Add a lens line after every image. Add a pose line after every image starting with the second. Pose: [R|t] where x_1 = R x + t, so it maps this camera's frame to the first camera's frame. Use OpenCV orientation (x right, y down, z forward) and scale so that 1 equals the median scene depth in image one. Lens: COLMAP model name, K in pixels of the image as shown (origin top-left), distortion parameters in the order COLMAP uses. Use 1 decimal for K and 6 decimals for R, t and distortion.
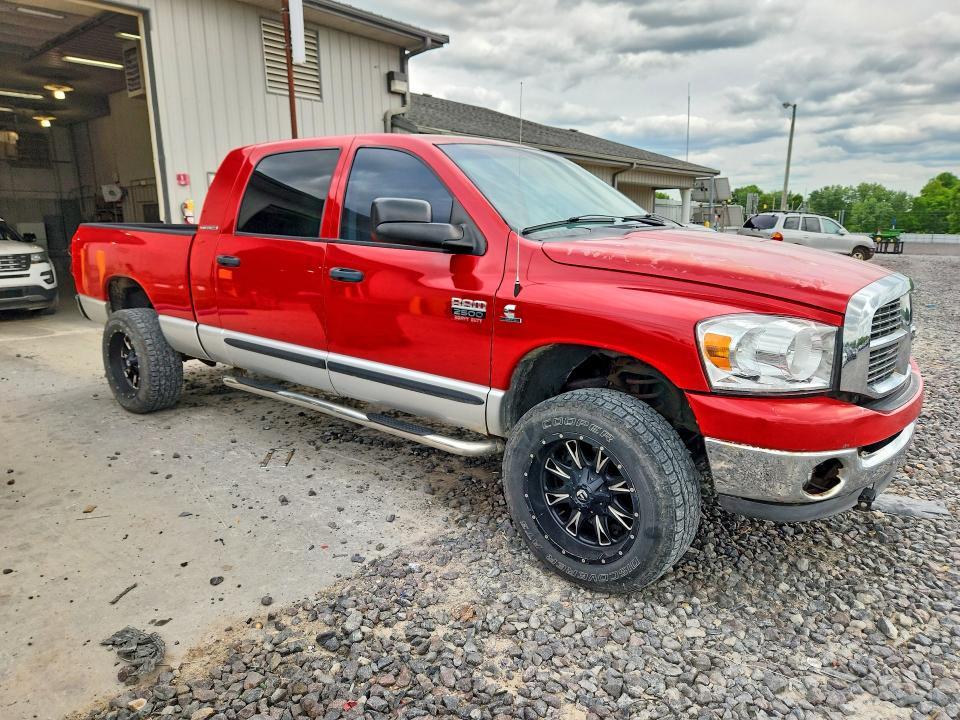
lens RADIAL K [[746.8, 0, 480.0], [0, 746.8, 360.0], [0, 0, 1]] dist [0.001959, 0.002698]
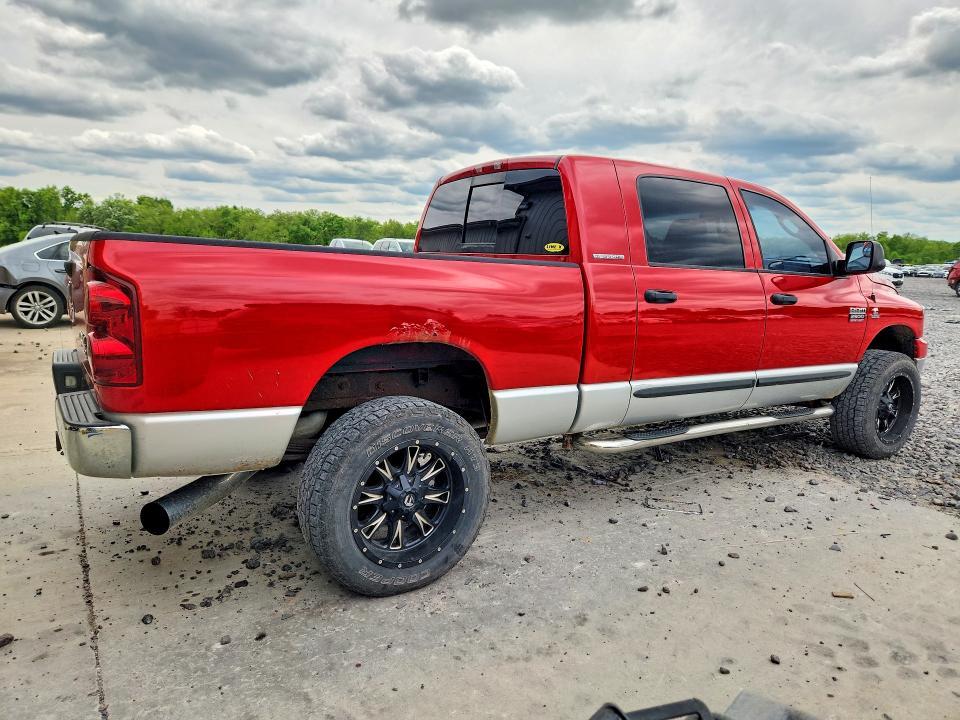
lens RADIAL K [[746.8, 0, 480.0], [0, 746.8, 360.0], [0, 0, 1]] dist [0.001959, 0.002698]
pose [[0.202780, -0.167499, 0.964792, -1.159174], [0.115656, 0.982462, 0.146258, -0.202779], [-0.972370, 0.081926, 0.218596, 0.990927]]
